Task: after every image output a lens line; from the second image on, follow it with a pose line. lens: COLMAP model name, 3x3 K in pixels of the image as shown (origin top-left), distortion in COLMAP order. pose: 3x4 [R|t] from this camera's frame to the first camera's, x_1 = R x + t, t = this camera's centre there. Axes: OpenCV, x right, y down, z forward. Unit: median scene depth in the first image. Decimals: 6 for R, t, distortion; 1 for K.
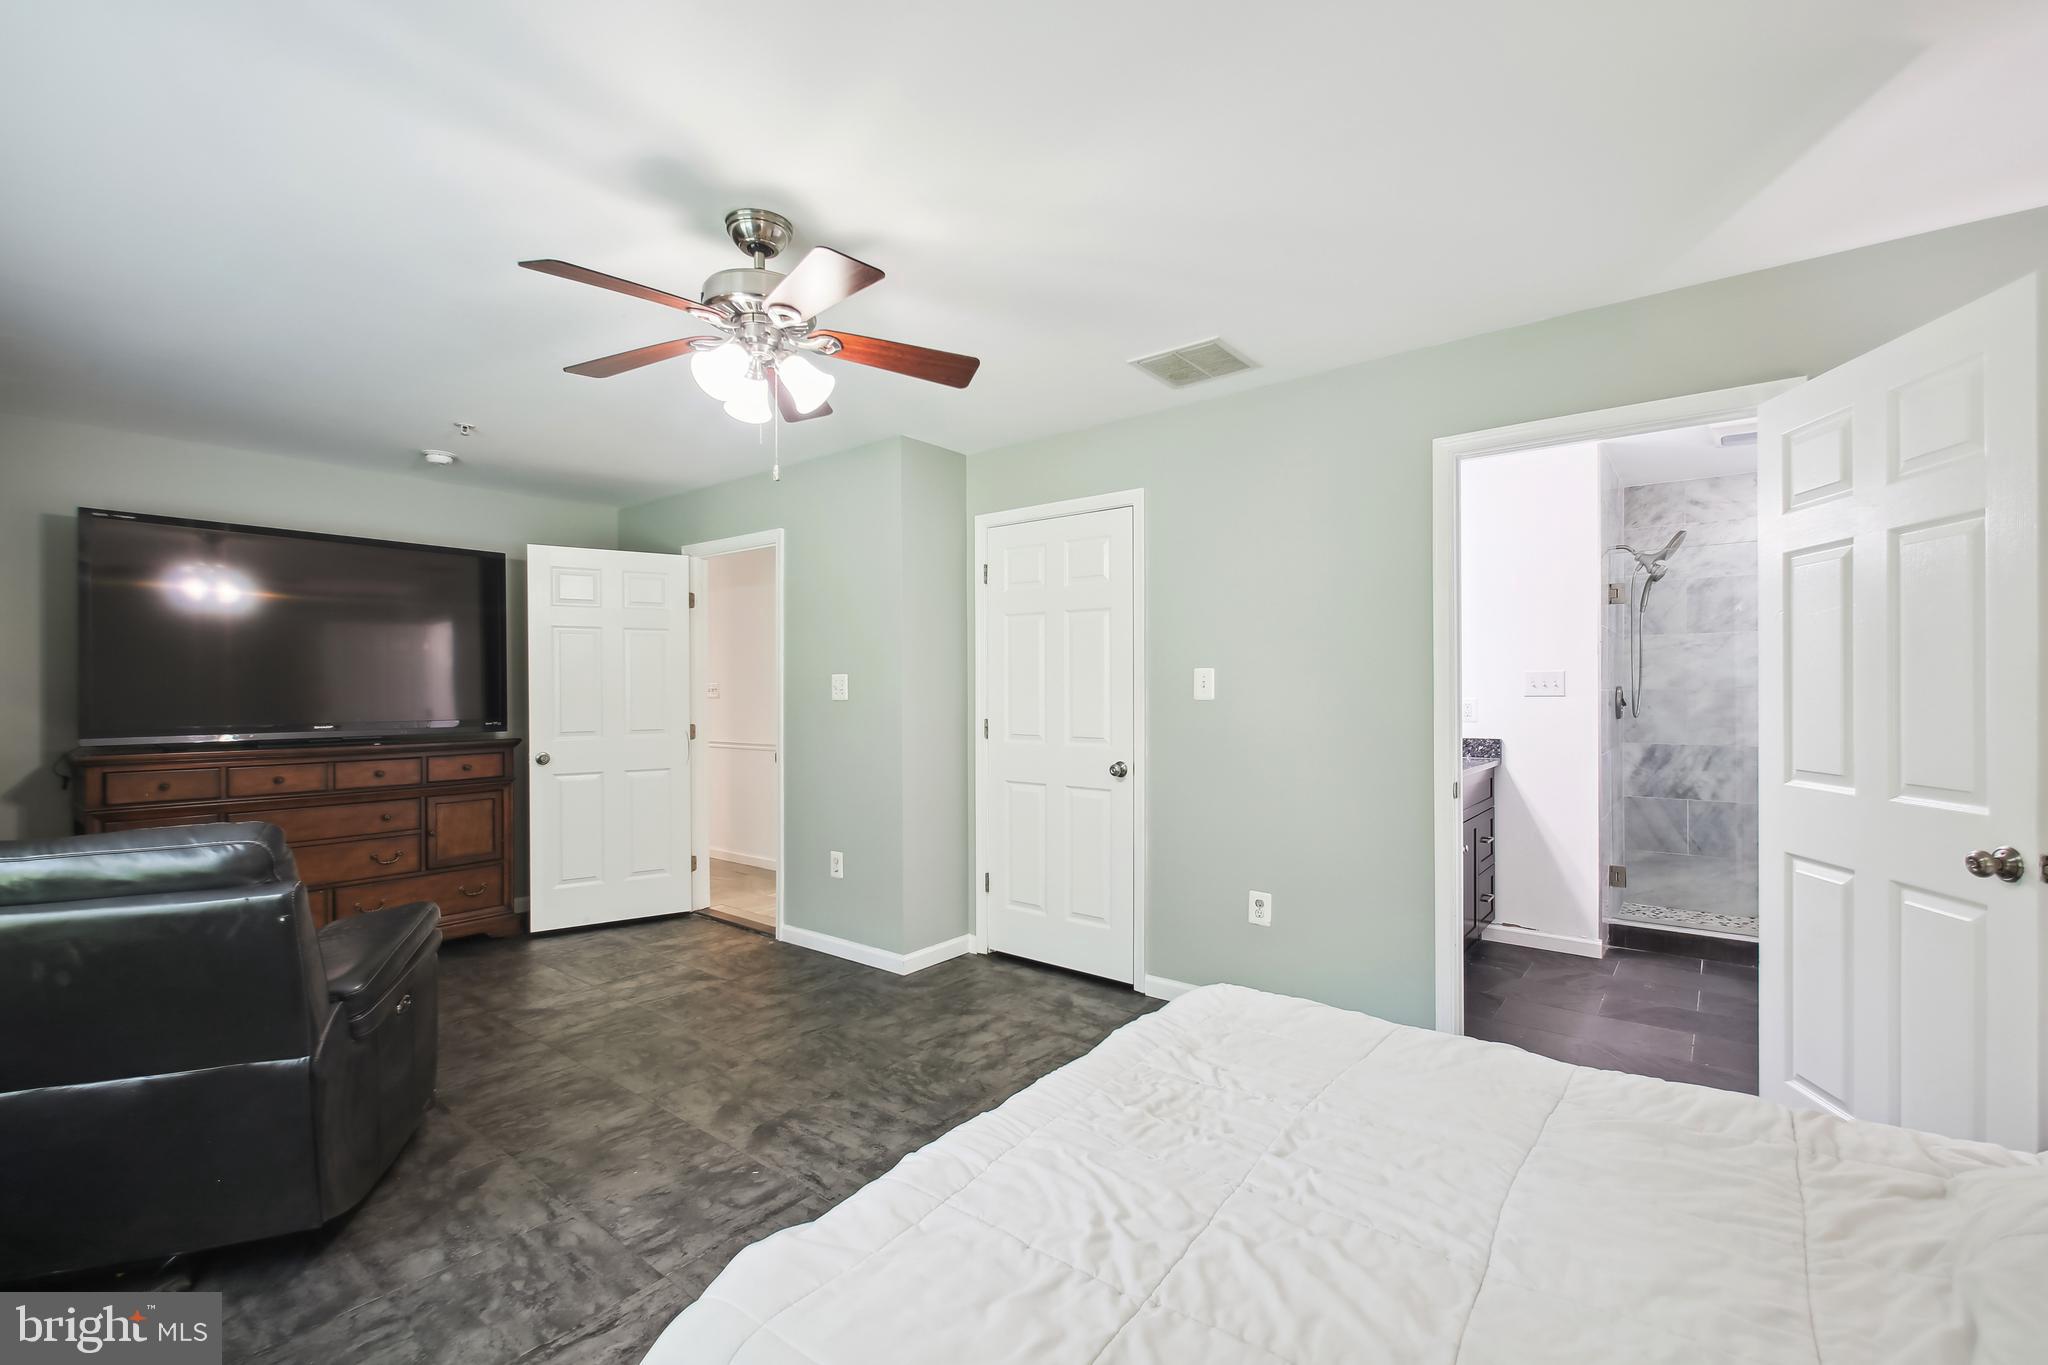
lens RADIAL K [[886.5, 0, 1019.3], [0, 886.5, 700.0], [0, 0, 1]] dist [-0.000968, -0.000635]
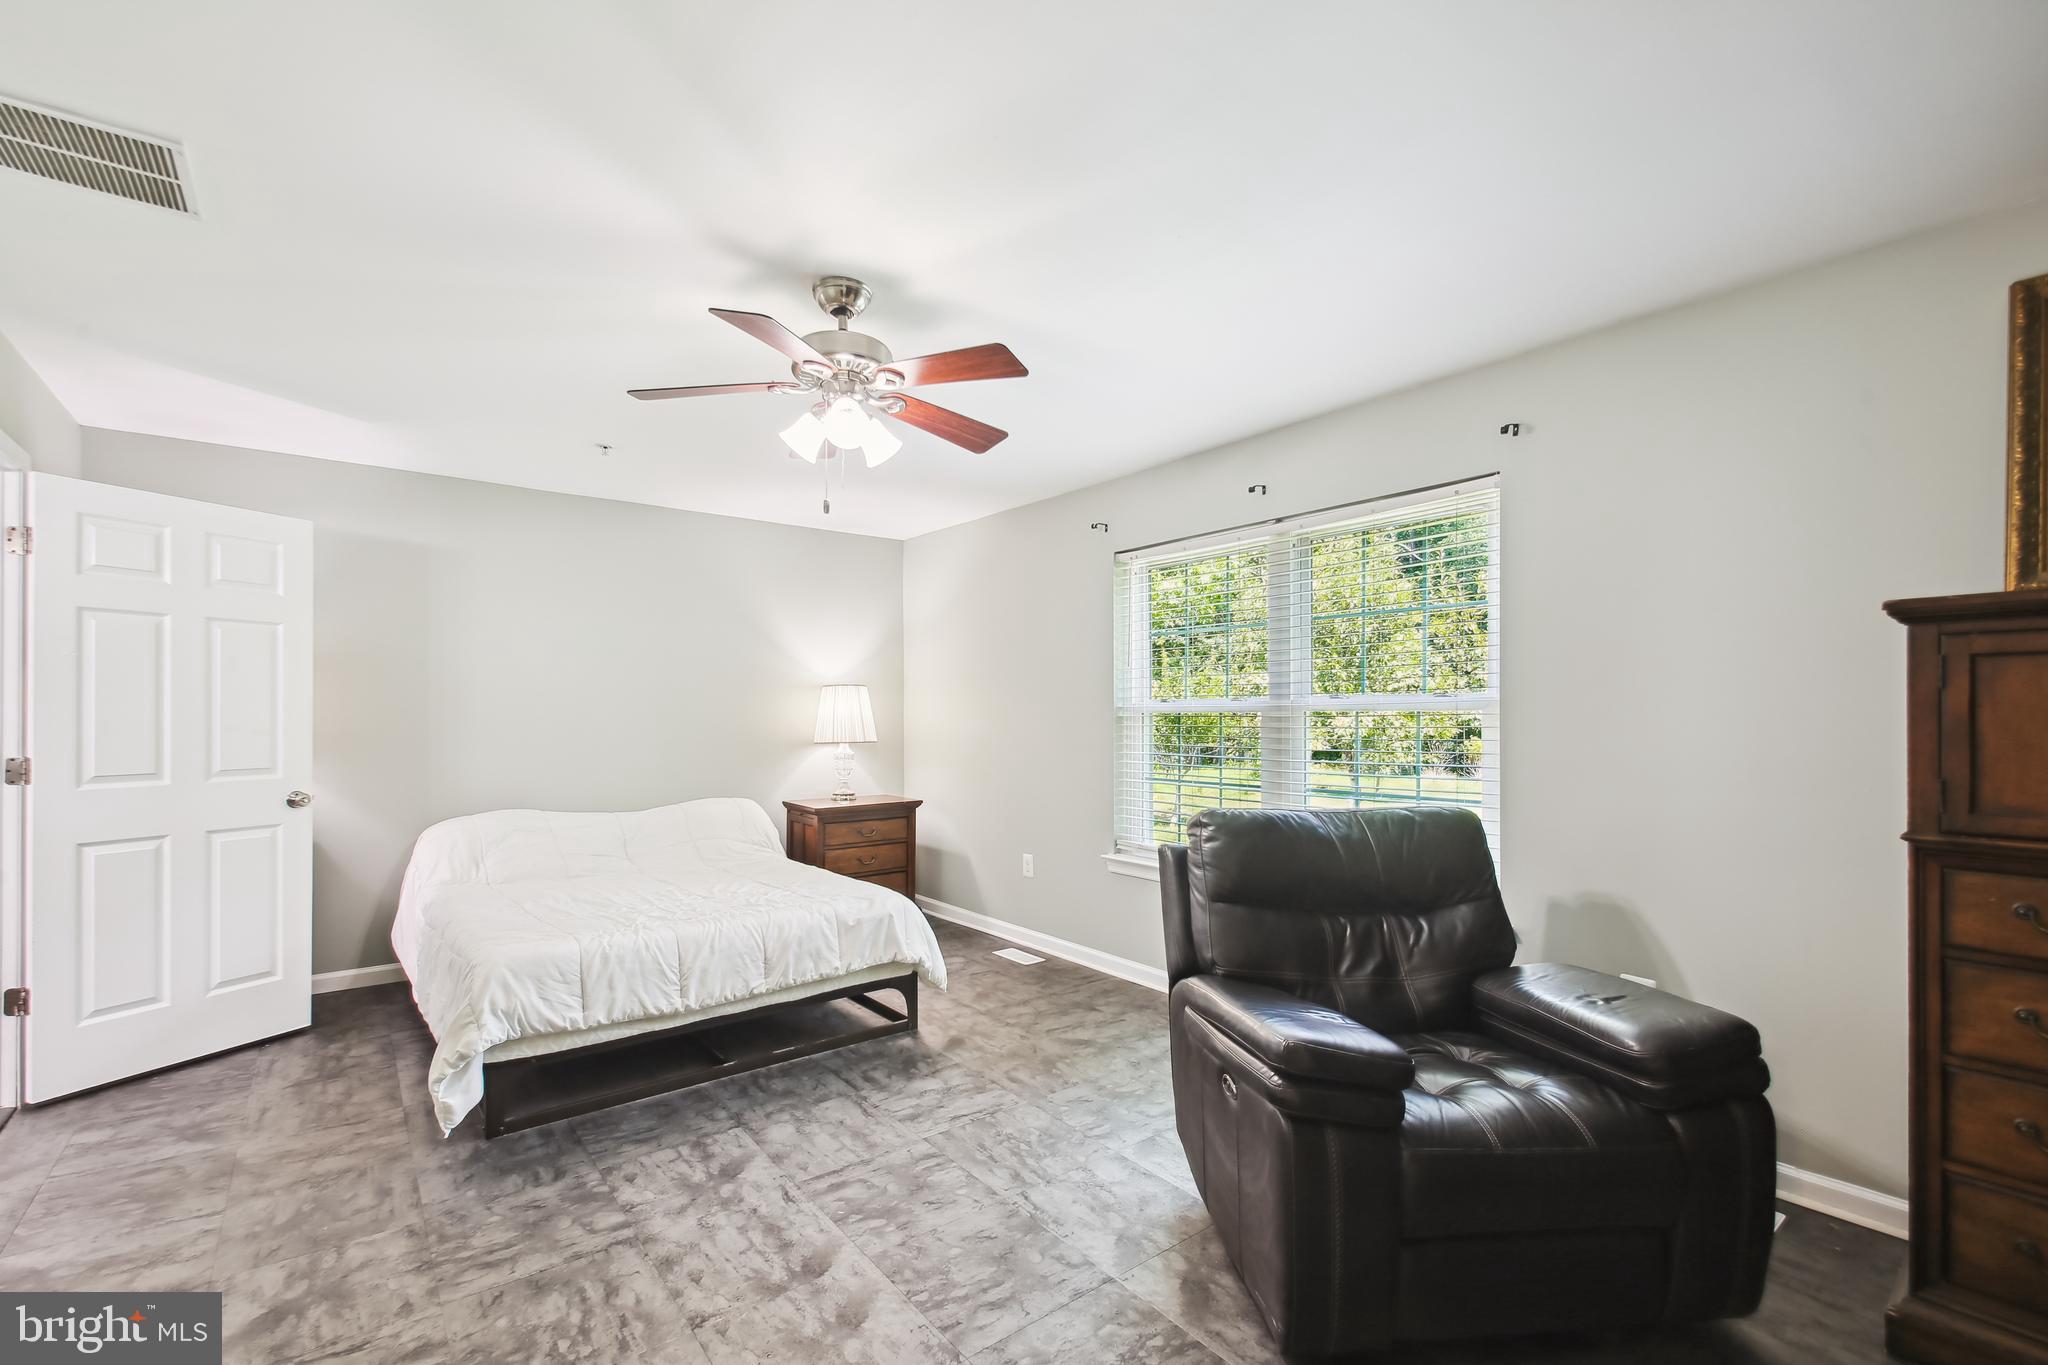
lens RADIAL K [[886.5, 0, 1019.3], [0, 886.5, 700.0], [0, 0, 1]] dist [-0.000968, -0.000635]
pose [[-0.974191, 0.007112, 0.225612, -0.674013], [0.006138, 0.999969, -0.005020, -0.016785], [-0.225640, -0.003506, -0.974204, 1.804569]]
